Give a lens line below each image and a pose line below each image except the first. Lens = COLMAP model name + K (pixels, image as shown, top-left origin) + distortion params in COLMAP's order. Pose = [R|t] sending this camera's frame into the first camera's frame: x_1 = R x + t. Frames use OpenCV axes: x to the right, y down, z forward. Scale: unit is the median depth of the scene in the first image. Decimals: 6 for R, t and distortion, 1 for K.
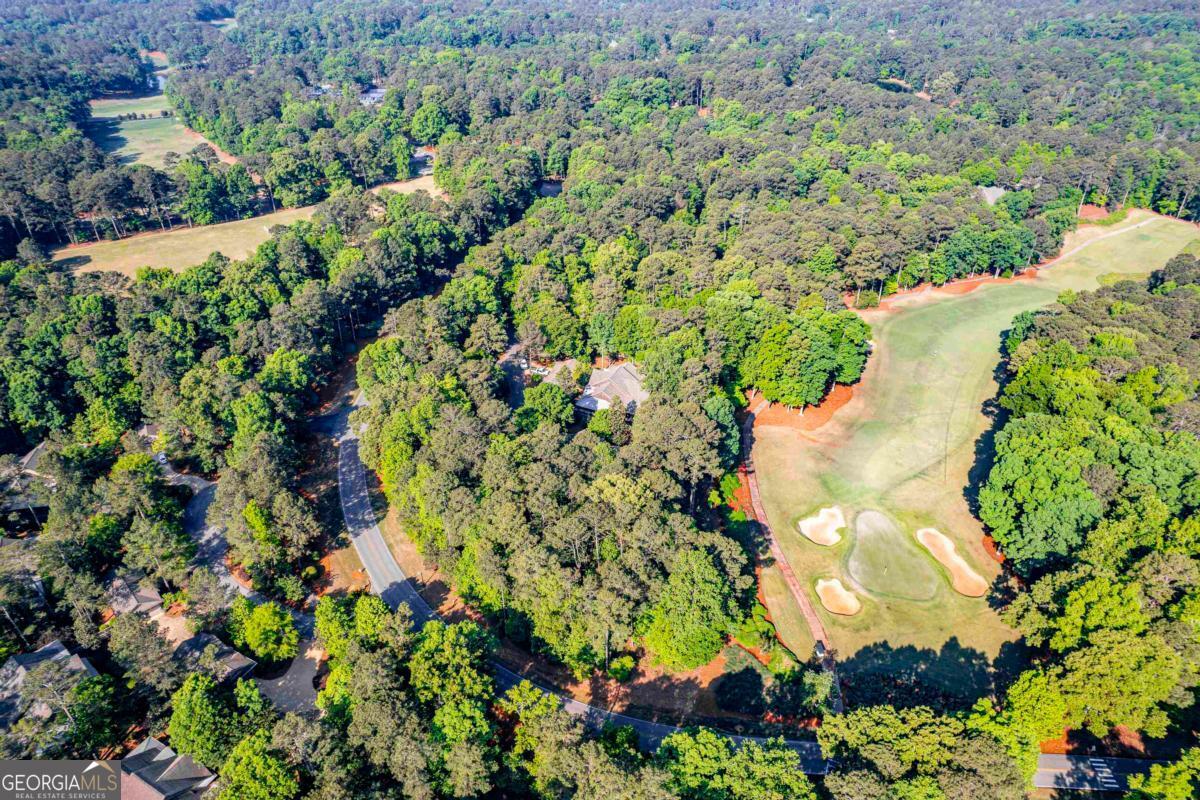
lens RADIAL K [[779.3, 0, 598.6], [0, 779.3, 403.3], [0, 0, 1]] dist [-0.055814, 0.042465]
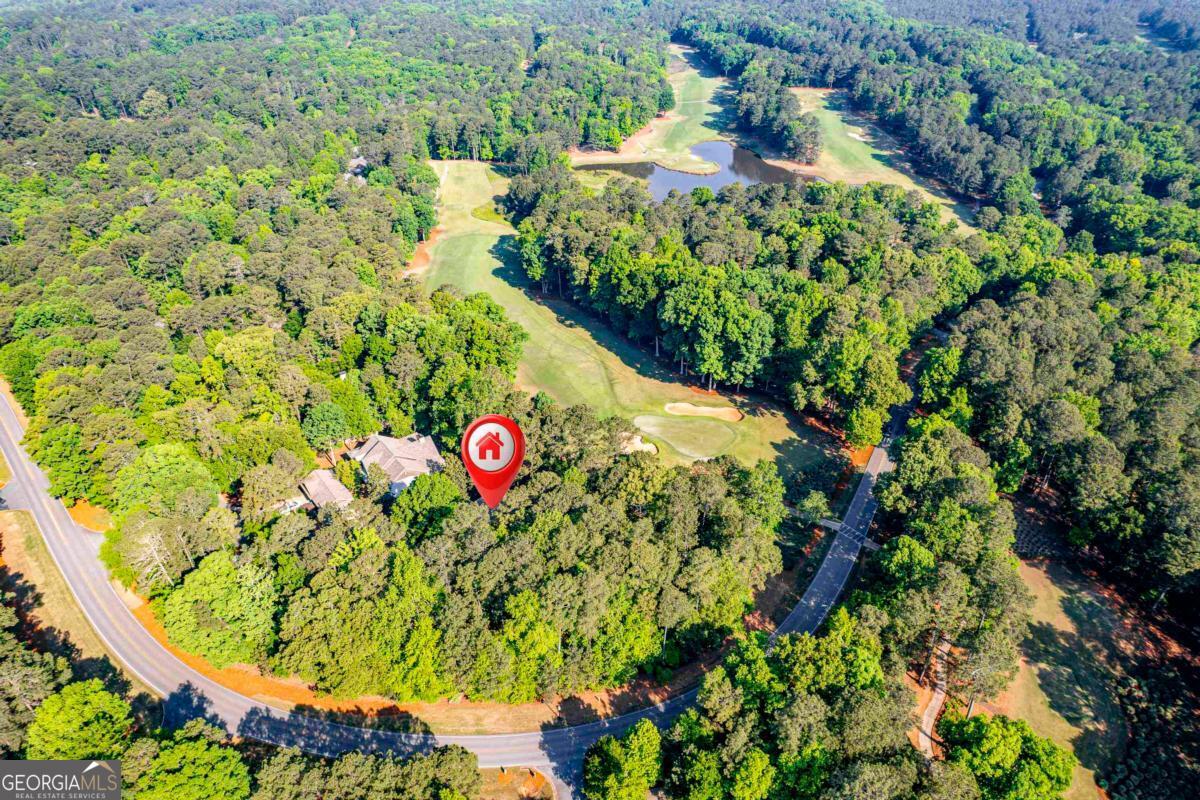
lens RADIAL K [[779.3, 0, 602.6], [0, 779.3, 397.6], [0, 0, 1]] dist [-0.055814, 0.042465]
pose [[0.443558, -0.474326, 0.760441, -0.521921], [0.485553, 0.840346, 0.240949, -0.184718], [-0.753322, 0.262360, 0.603053, 0.278102]]
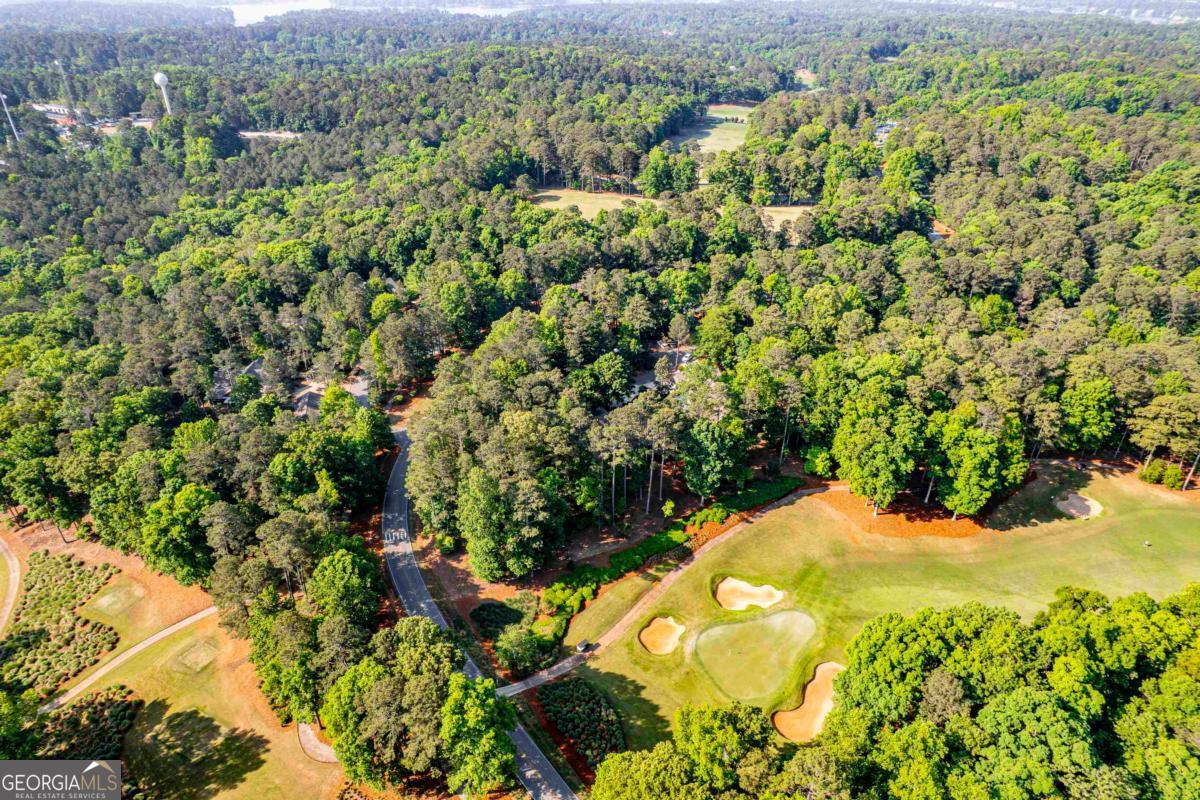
lens RADIAL K [[779.3, 0, 599.5], [0, 779.3, 400.7], [0, 0, 1]] dist [-0.055814, 0.042465]
pose [[0.636682, 0.384544, -0.668403, 0.640587], [-0.415400, 0.901305, 0.122850, -0.087010], [0.649676, 0.199438, 0.733584, 0.128310]]
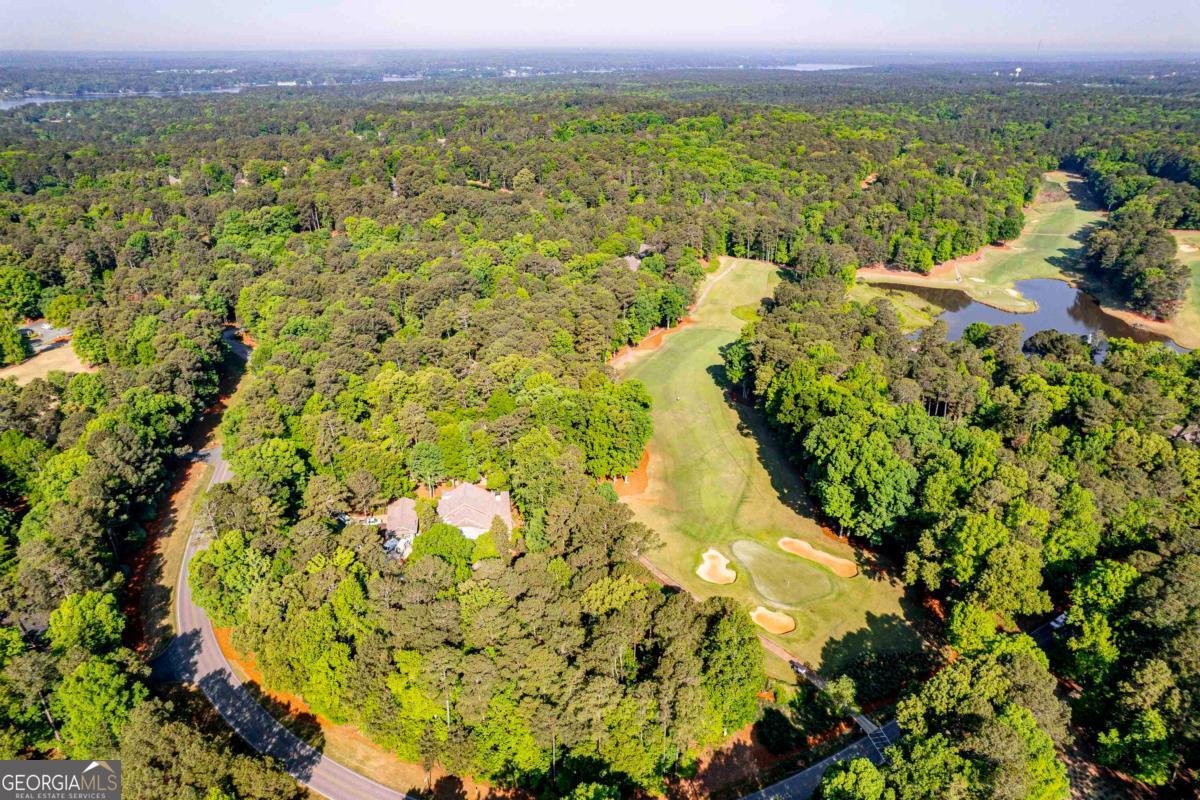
lens RADIAL K [[779.3, 0, 601.7], [0, 779.3, 404.9], [0, 0, 1]] dist [-0.055814, 0.042465]
pose [[0.824457, -0.243702, 0.510764, -0.303811], [0.306632, 0.950935, -0.041233, -0.055824], [-0.475655, 0.190611, 0.858732, 0.088077]]
